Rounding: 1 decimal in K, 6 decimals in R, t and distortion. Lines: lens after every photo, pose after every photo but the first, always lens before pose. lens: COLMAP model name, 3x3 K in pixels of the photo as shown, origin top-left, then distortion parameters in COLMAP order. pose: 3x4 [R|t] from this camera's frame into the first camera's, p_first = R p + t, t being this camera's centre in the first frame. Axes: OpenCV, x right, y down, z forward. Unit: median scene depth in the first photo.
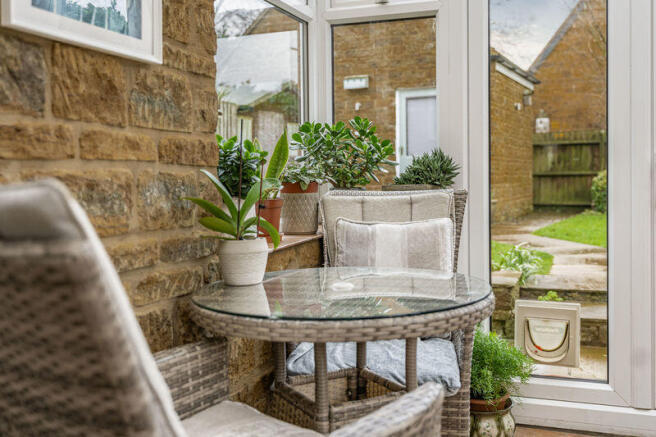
lens RADIAL K [[655.9, 0, 351.7], [0, 655.9, 190.9], [0, 0, 1]] dist [-0.010513, 0.000000]
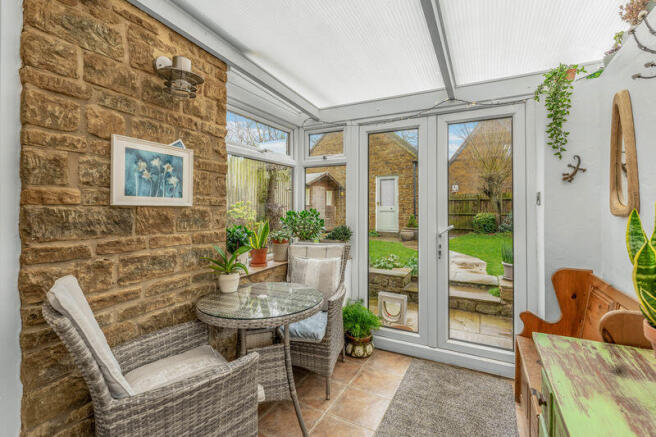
lens RADIAL K [[297.4, 0, 325.8], [0, 297.4, 207.9], [0, 0, 1]] dist [-0.002439, -0.000100]
pose [[0.990090, 0.013768, -0.139757, 0.356500], [-0.017538, 0.999514, -0.025776, -0.154021], [0.139334, 0.027972, 0.989850, -0.064464]]
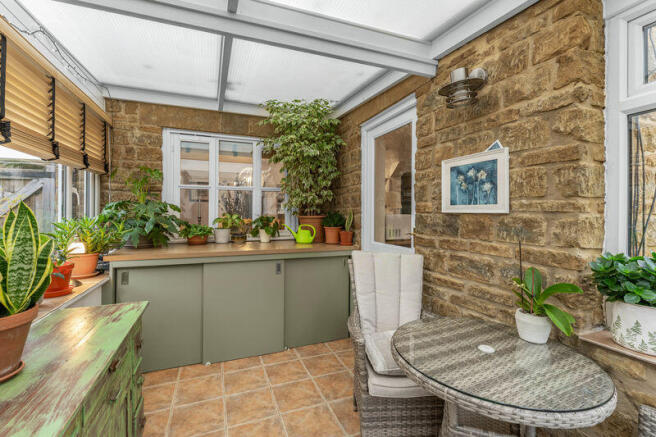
lens RADIAL K [[297.4, 0, 329.1], [0, 297.4, 212.8], [0, 0, 1]] dist [-0.002439, -0.000100]
pose [[-0.737619, 0.008689, -0.675161, 0.742116], [-0.013803, 0.999514, 0.027943, -0.198729], [0.675076, 0.029930, -0.737141, 1.233426]]
